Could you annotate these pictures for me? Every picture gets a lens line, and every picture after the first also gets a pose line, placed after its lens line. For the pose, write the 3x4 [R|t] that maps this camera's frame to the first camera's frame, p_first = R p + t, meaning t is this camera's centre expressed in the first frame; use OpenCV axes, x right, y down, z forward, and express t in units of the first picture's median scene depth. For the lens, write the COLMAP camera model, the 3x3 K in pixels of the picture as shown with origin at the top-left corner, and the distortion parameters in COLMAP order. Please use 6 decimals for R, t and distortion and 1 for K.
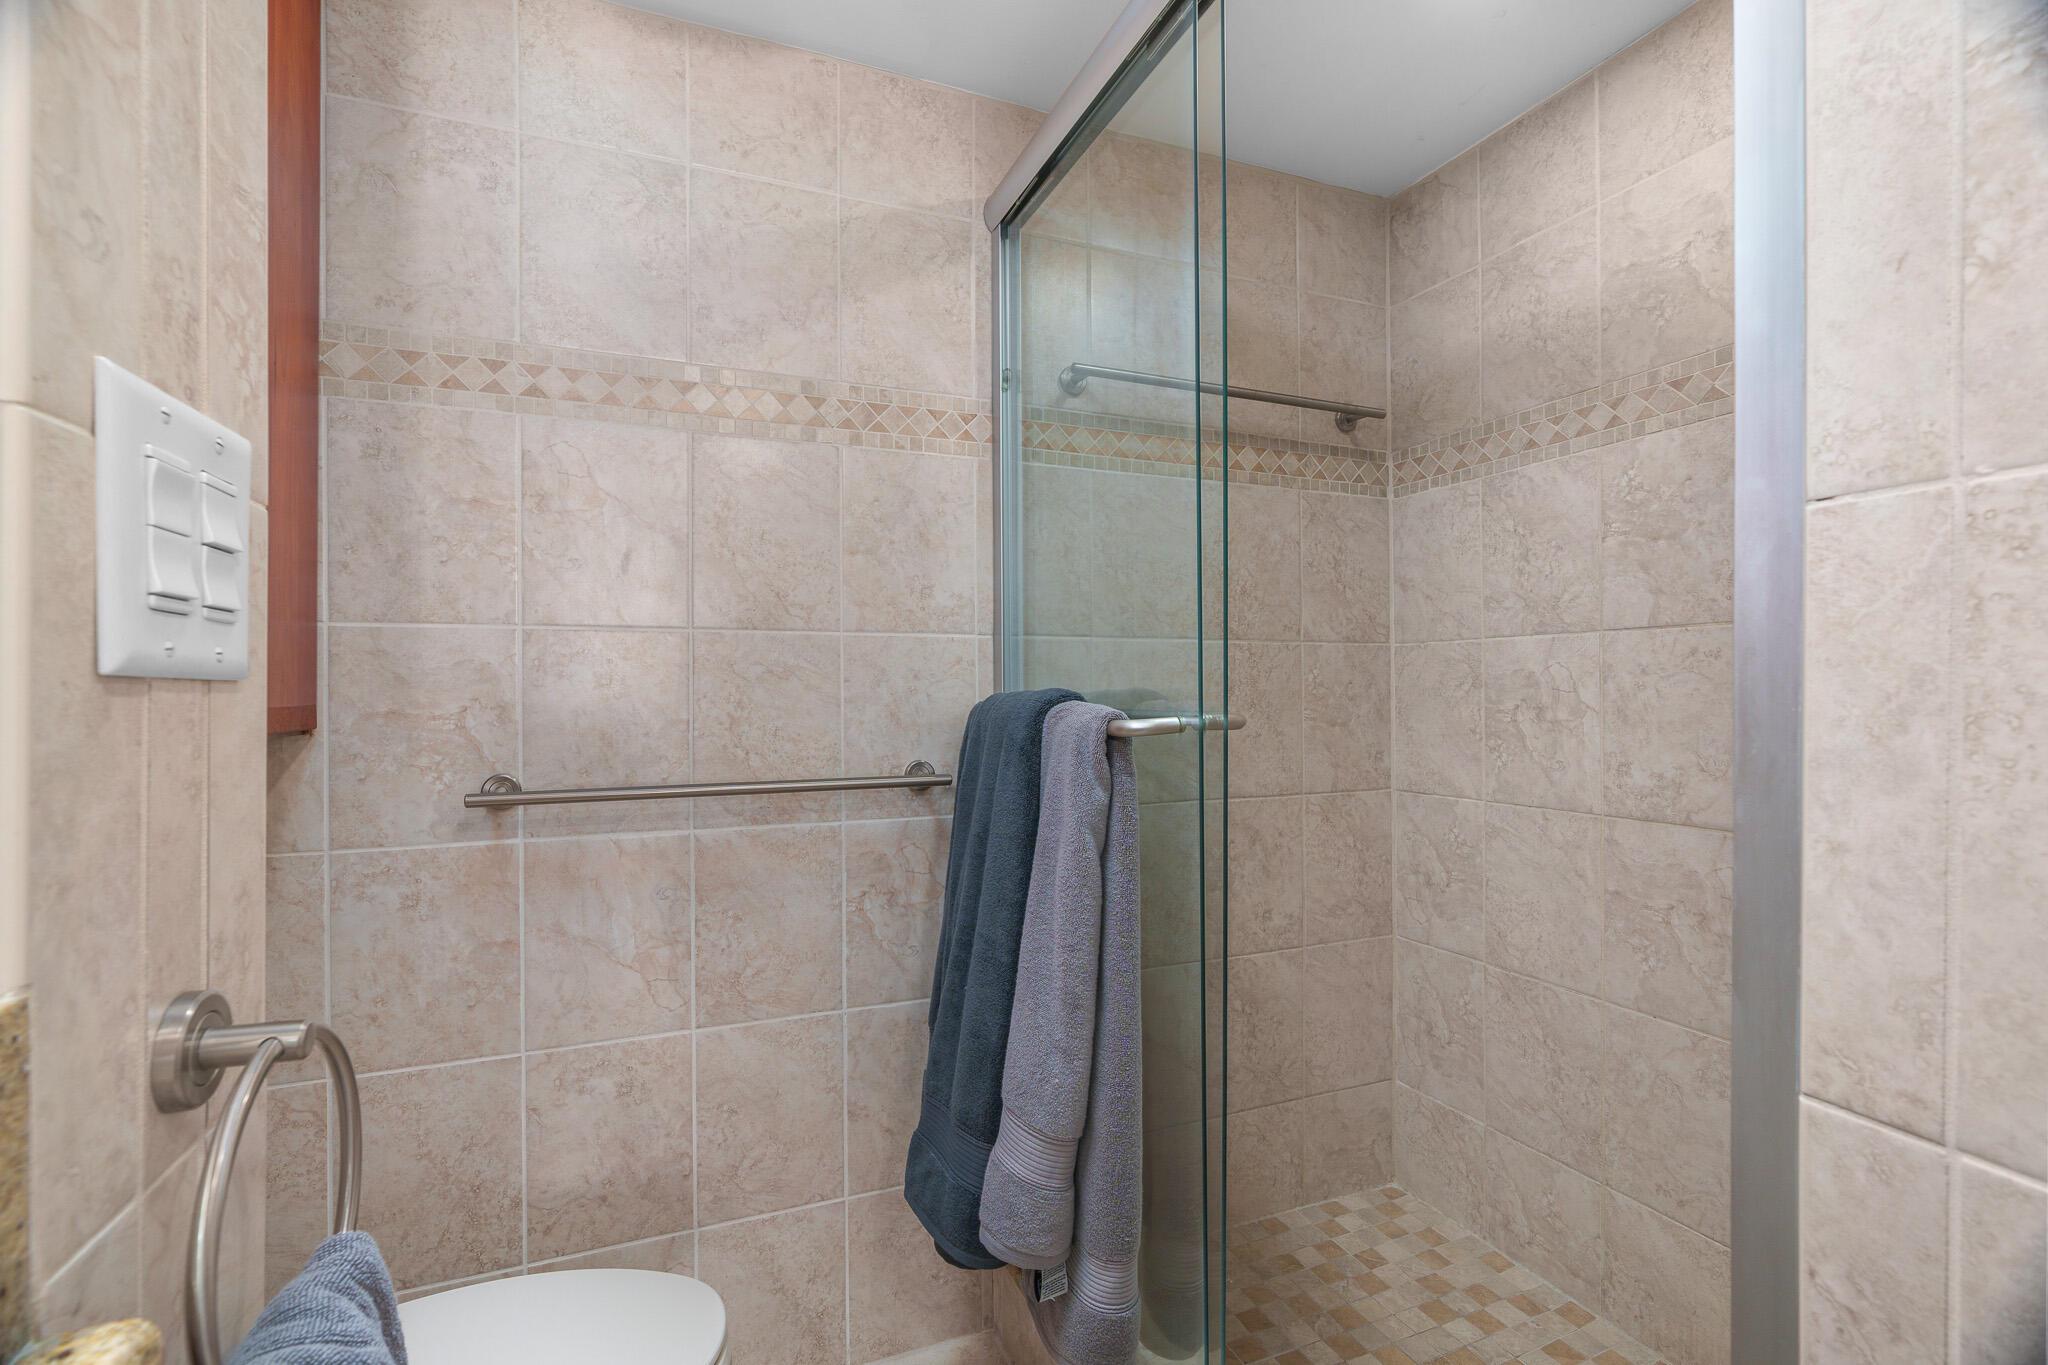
lens RADIAL K [[926.3, 0, 1030.3], [0, 926.3, 686.4], [0, 0, 1]] dist [-0.010079, 0.003859]
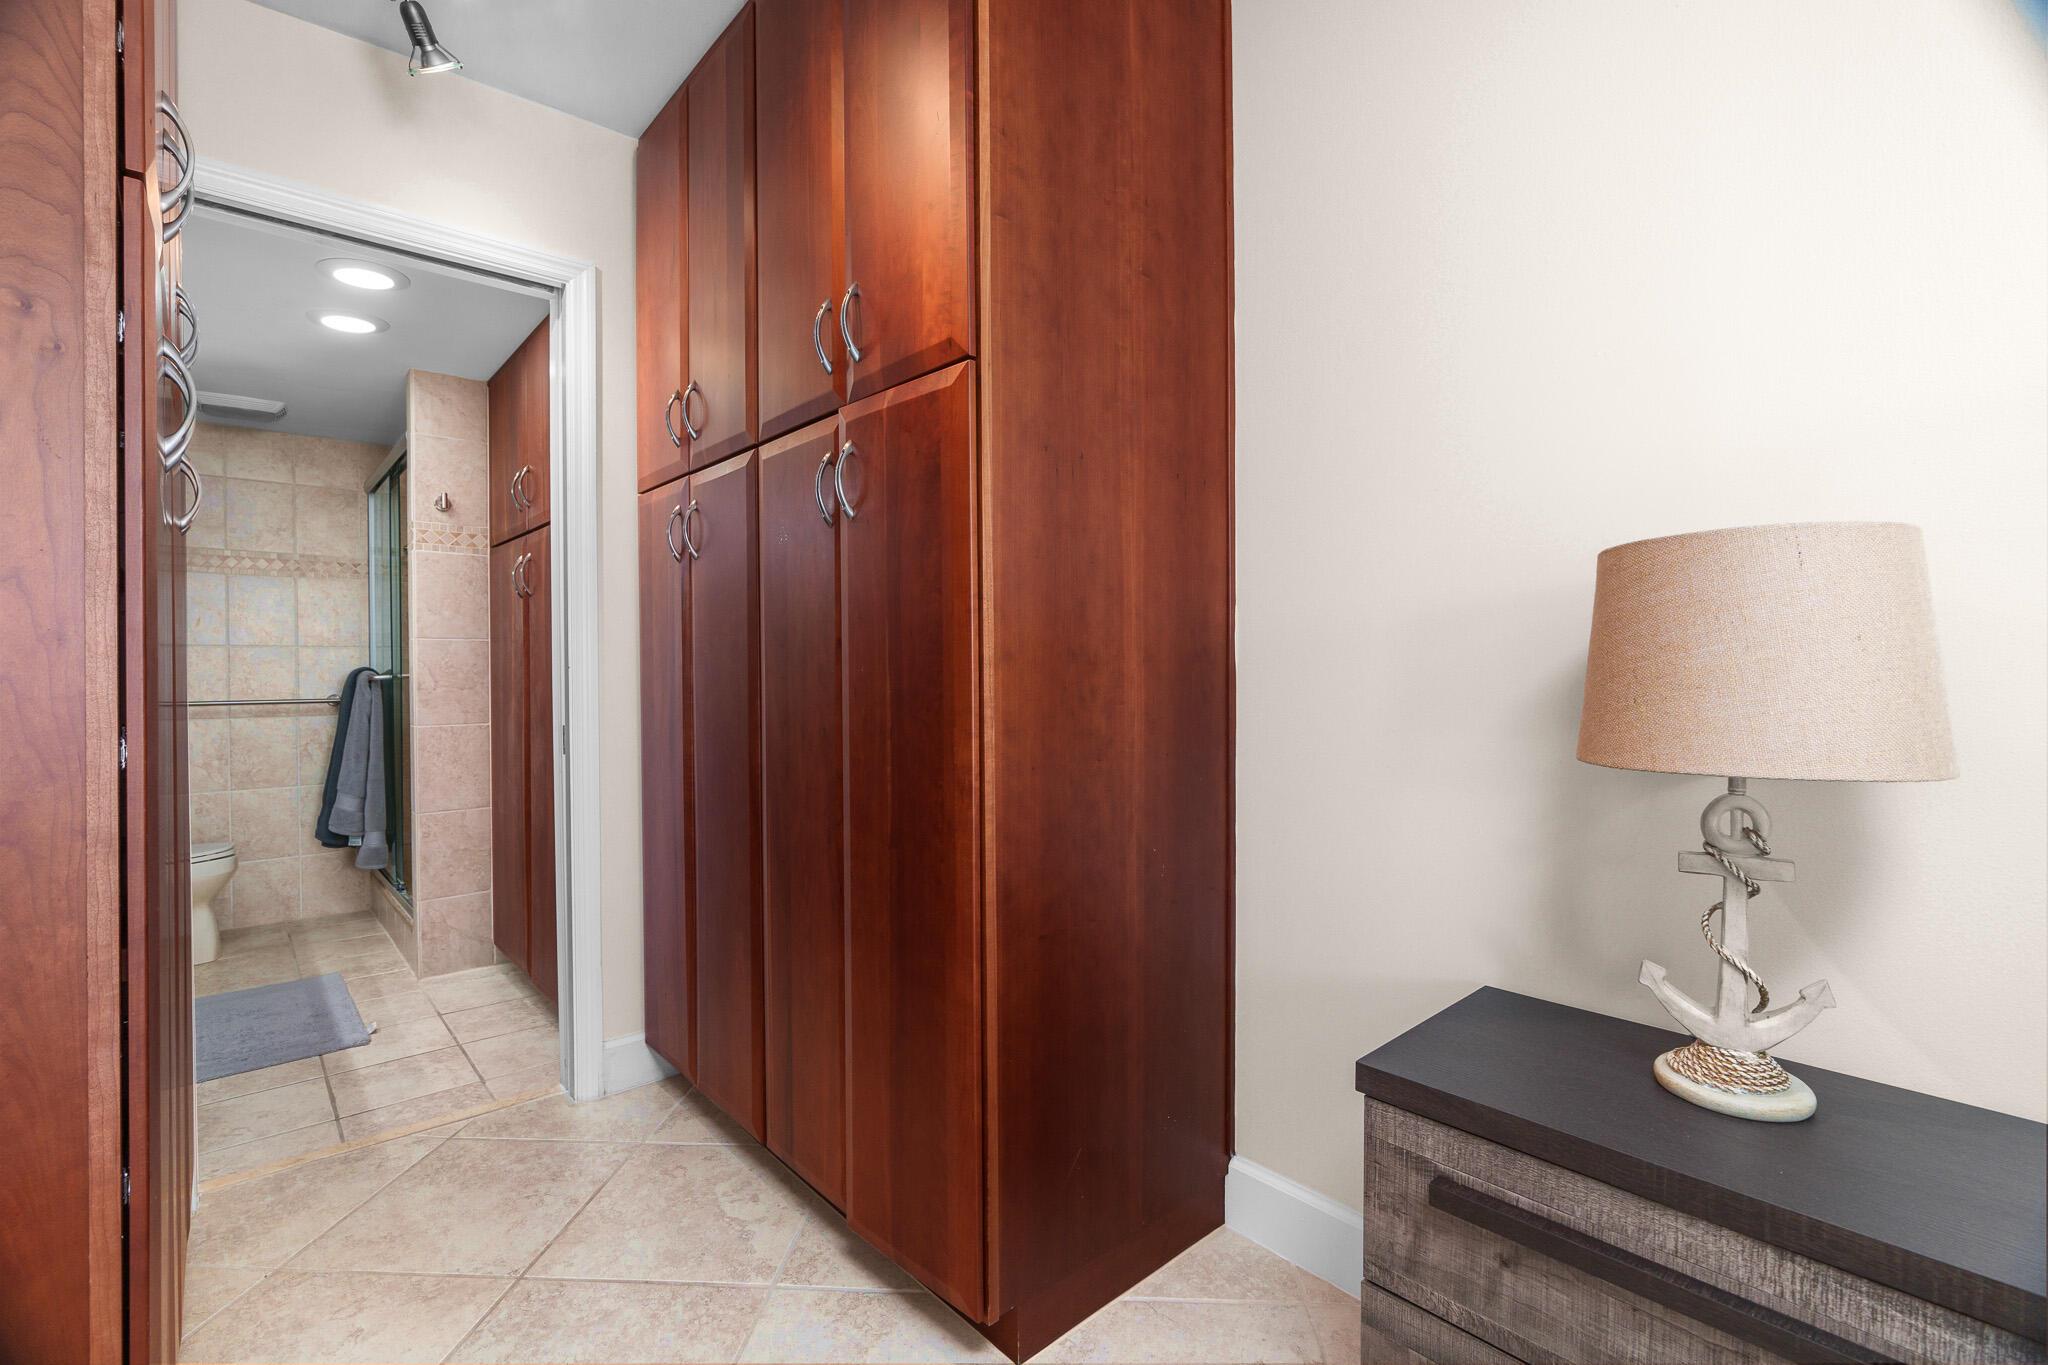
lens RADIAL K [[926.3, 0, 1024.4], [0, 926.3, 679.4], [0, 0, 1]] dist [-0.010079, 0.003859]
pose [[0.944669, -0.006673, 0.327957, 0.989023], [0.005445, 0.999974, 0.004664, 0.038046], [-0.327980, -0.002621, 0.944681, -2.405917]]
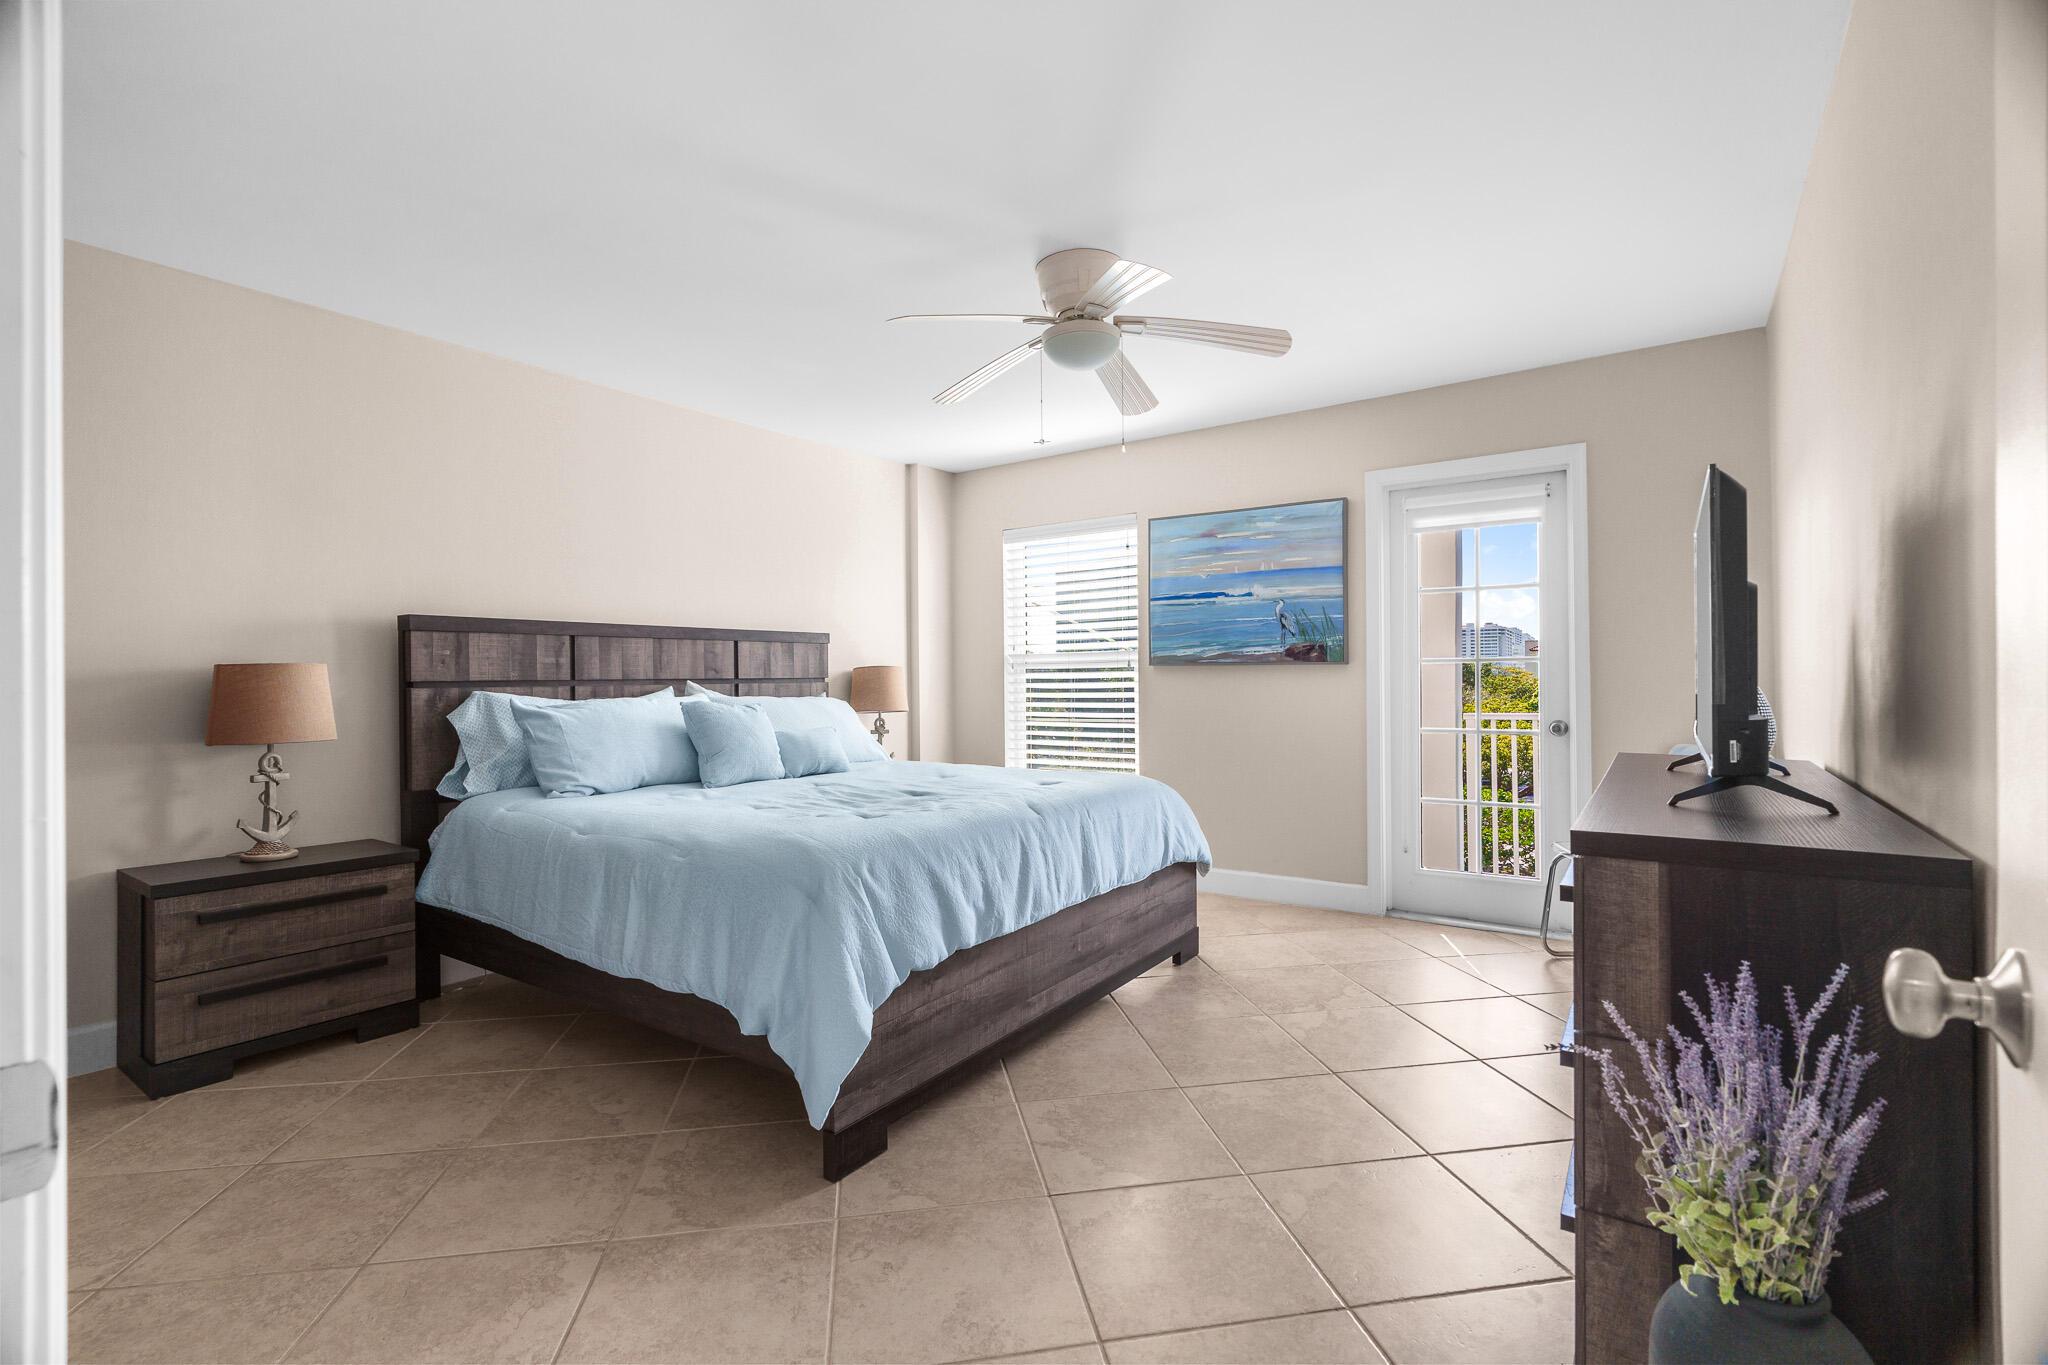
lens RADIAL K [[926.3, 0, 1018.7], [0, 926.3, 677.4], [0, 0, 1]] dist [-0.010079, 0.003859]
pose [[-0.529695, 0.002365, 0.848185, -1.007170], [0.008161, 0.999964, 0.002308, -0.024017], [-0.848149, 0.008145, -0.529695, -2.219951]]
